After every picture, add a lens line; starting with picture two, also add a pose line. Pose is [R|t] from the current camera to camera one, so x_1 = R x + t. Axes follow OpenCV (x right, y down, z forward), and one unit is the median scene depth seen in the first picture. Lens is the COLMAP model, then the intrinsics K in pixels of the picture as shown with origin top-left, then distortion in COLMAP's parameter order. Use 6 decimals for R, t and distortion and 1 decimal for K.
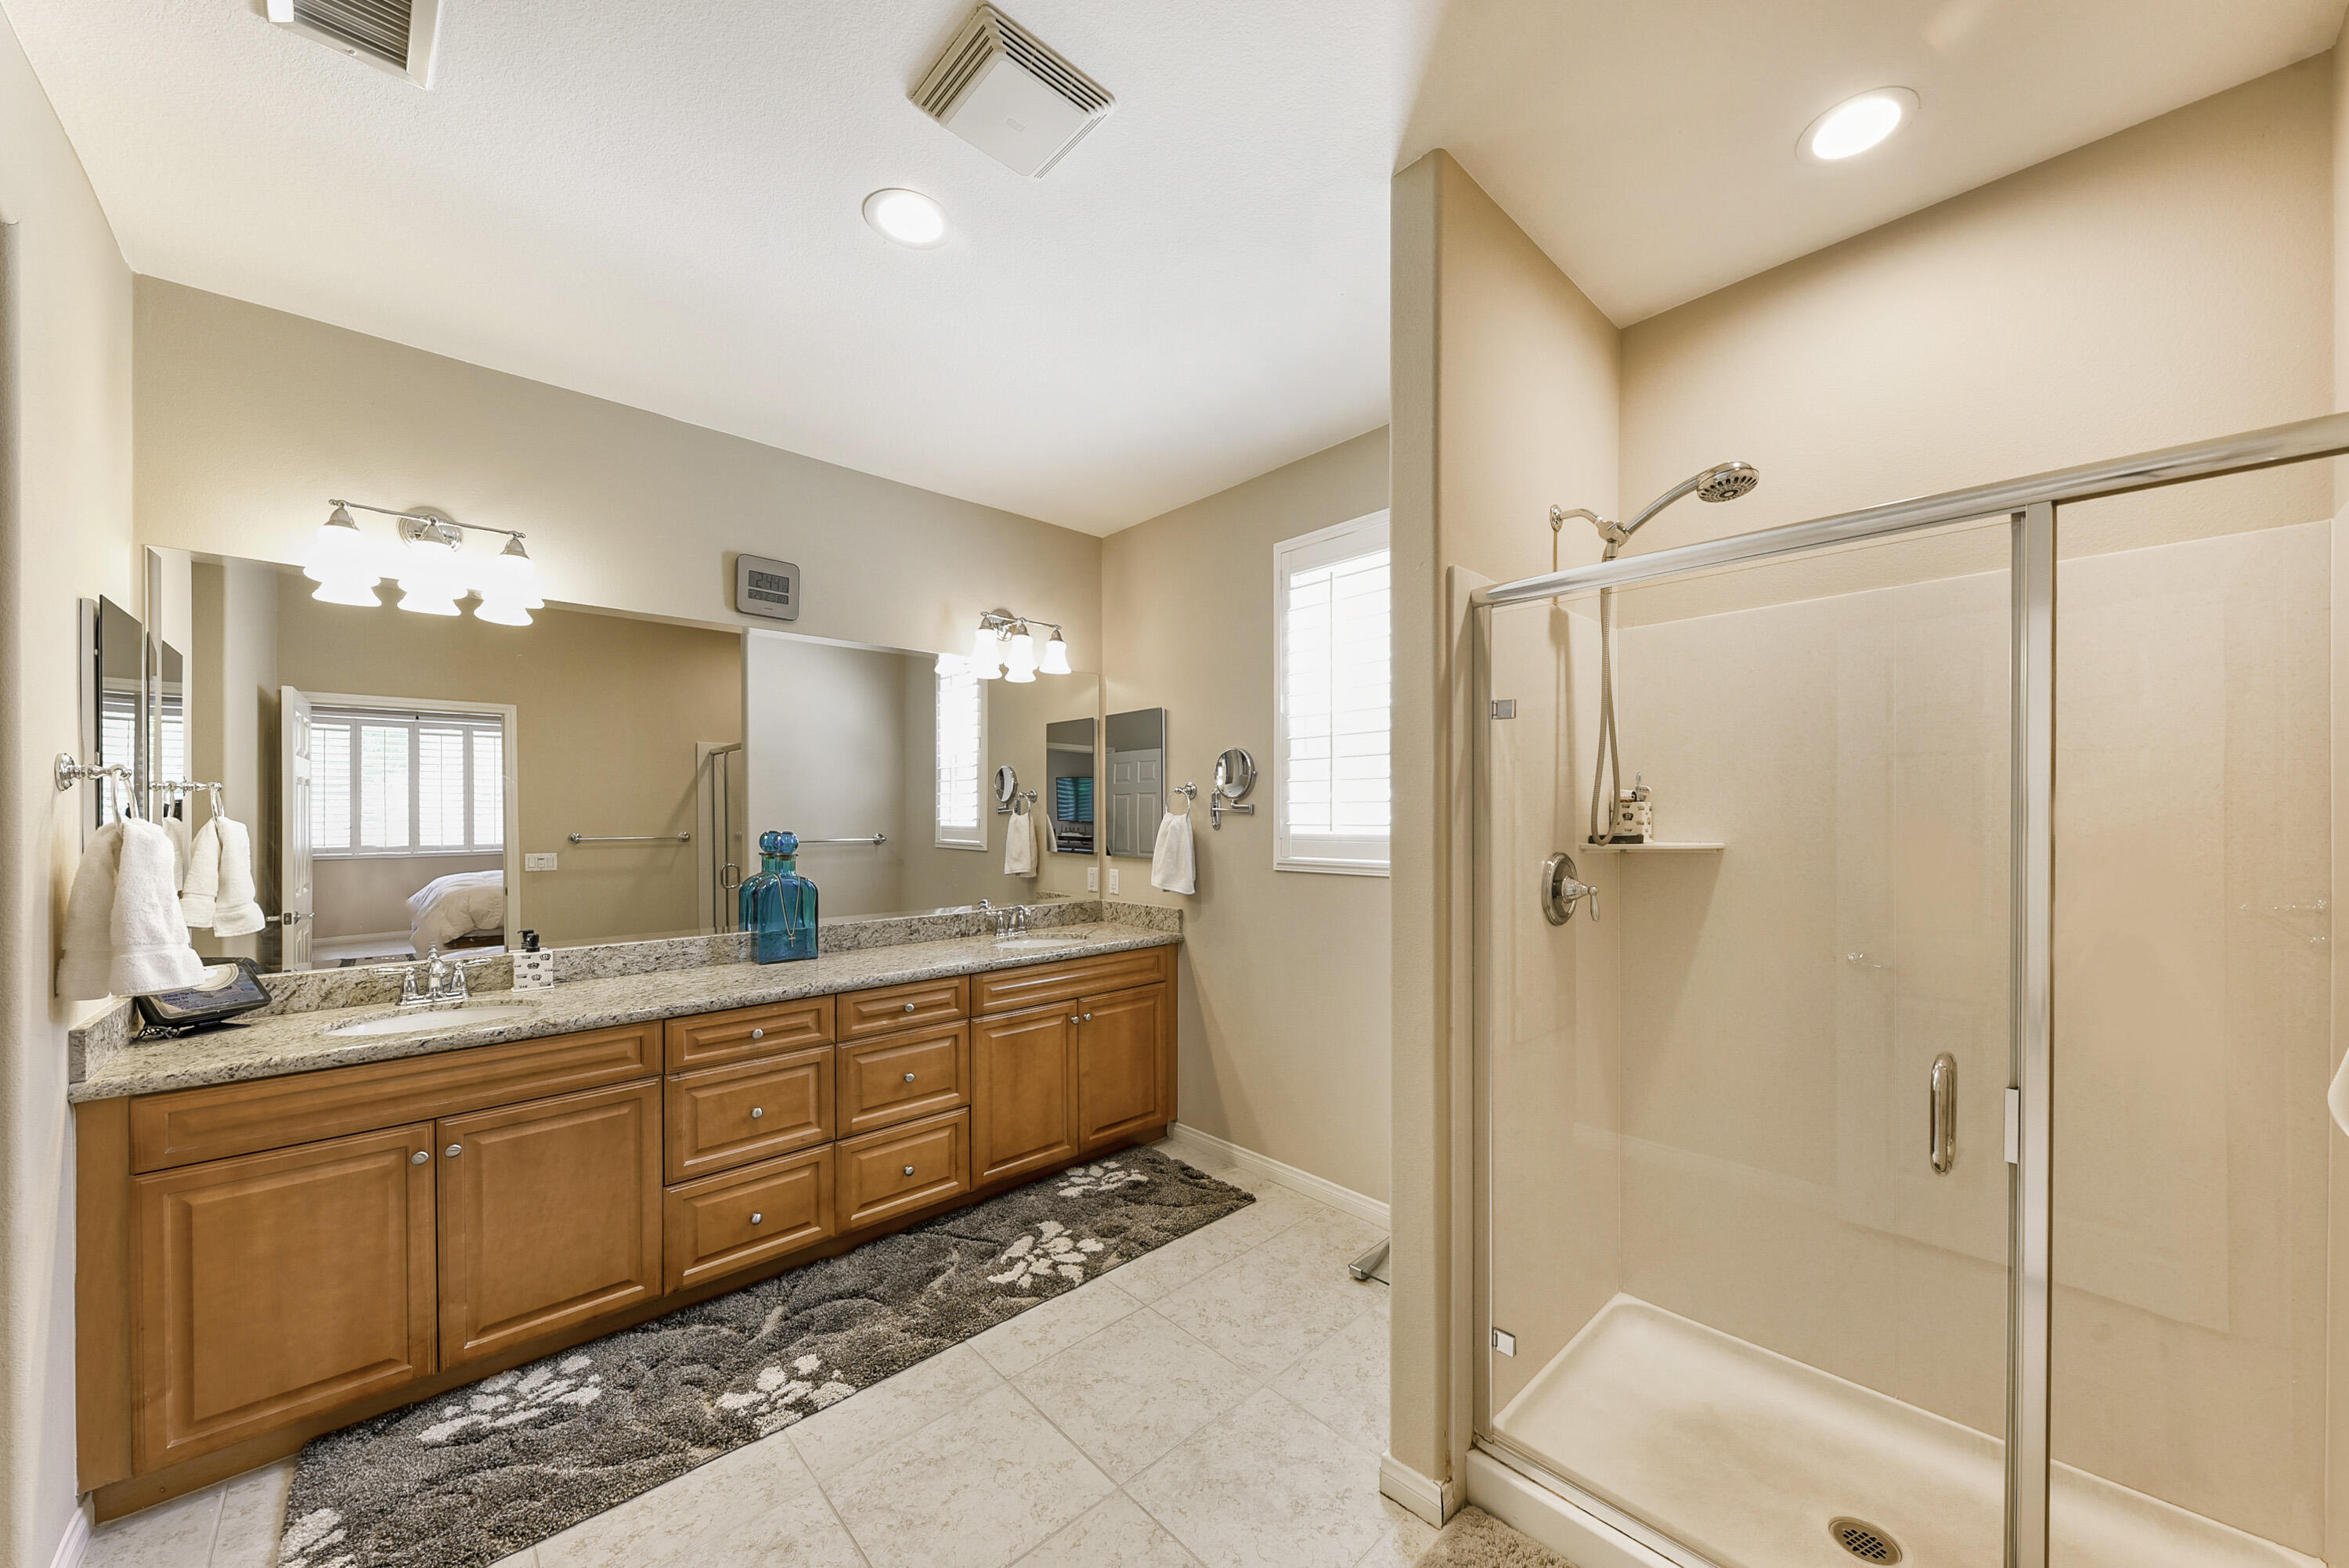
lens RADIAL K [[823.6, 0, 1176.0], [0, 823.6, 798.6], [0, 0, 1]] dist [0.011030, -0.003811]
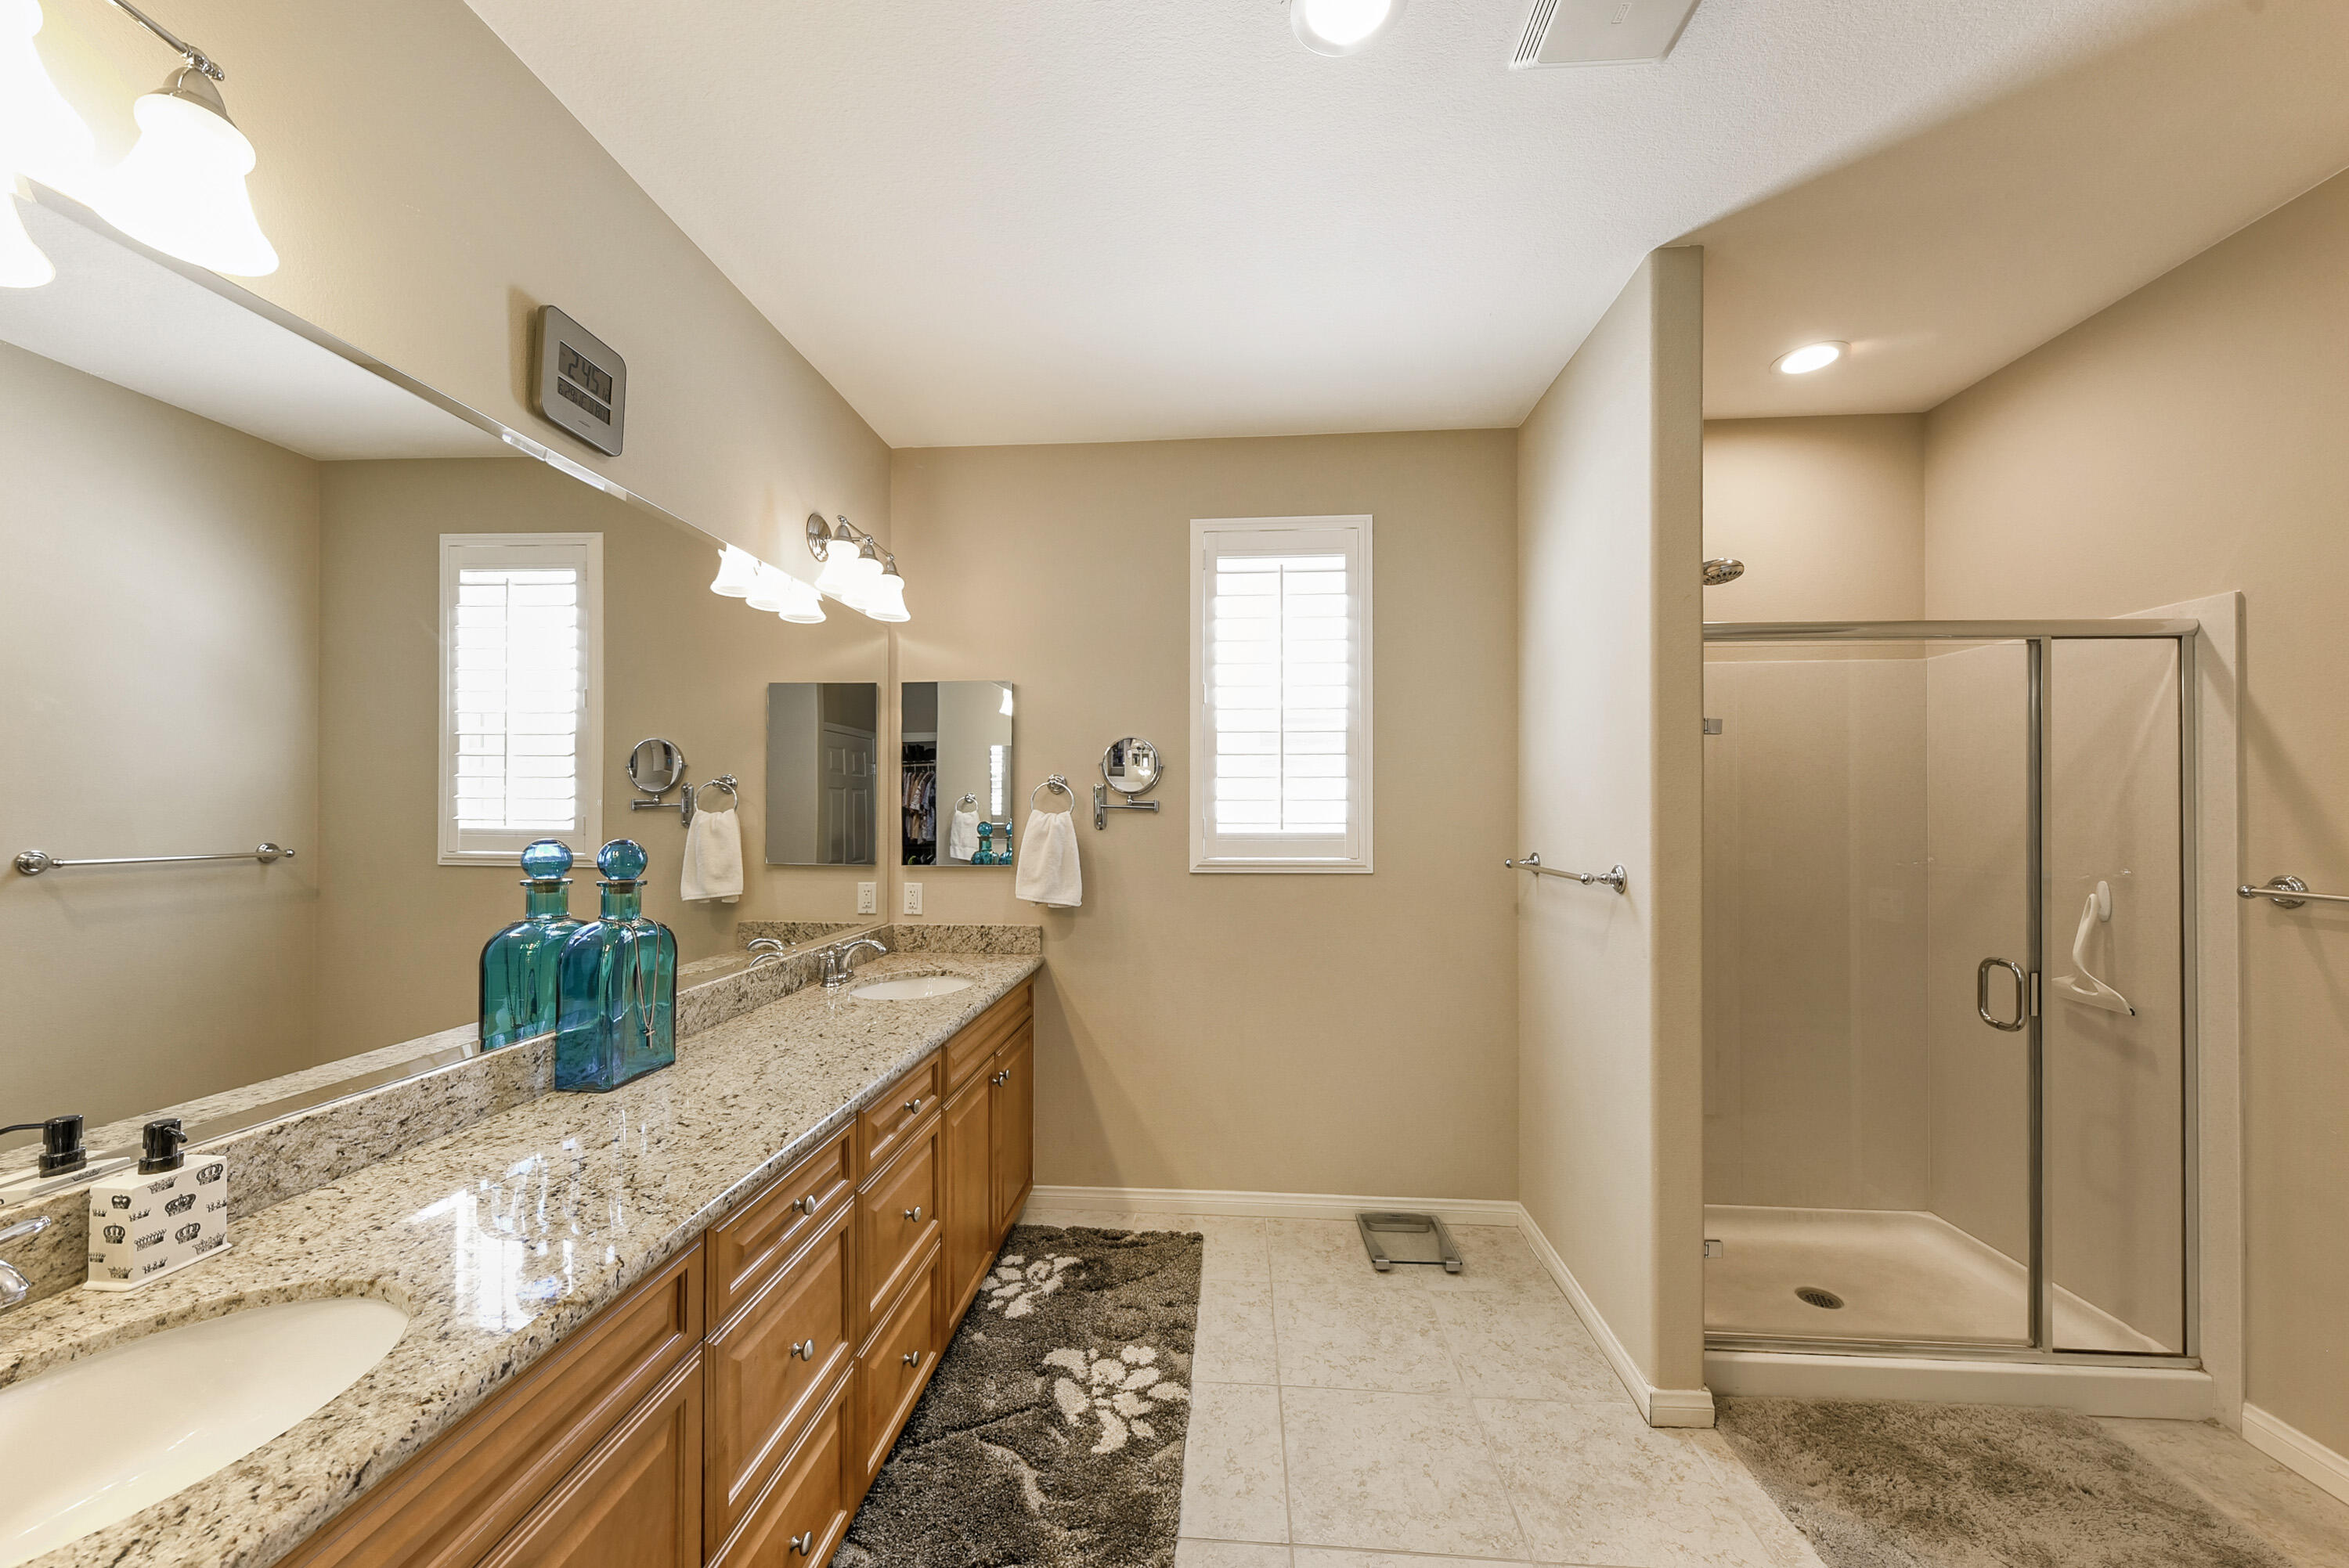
lens RADIAL K [[851.6, 0, 1174.4], [0, 851.6, 790.1], [0, 0, 1]] dist [0.018191, -0.006940]
pose [[0.742419, 0.021154, 0.669602, -0.548290], [-0.015670, 0.999776, -0.014211, 0.008693], [-0.669753, 0.000058, 0.742584, 0.313285]]
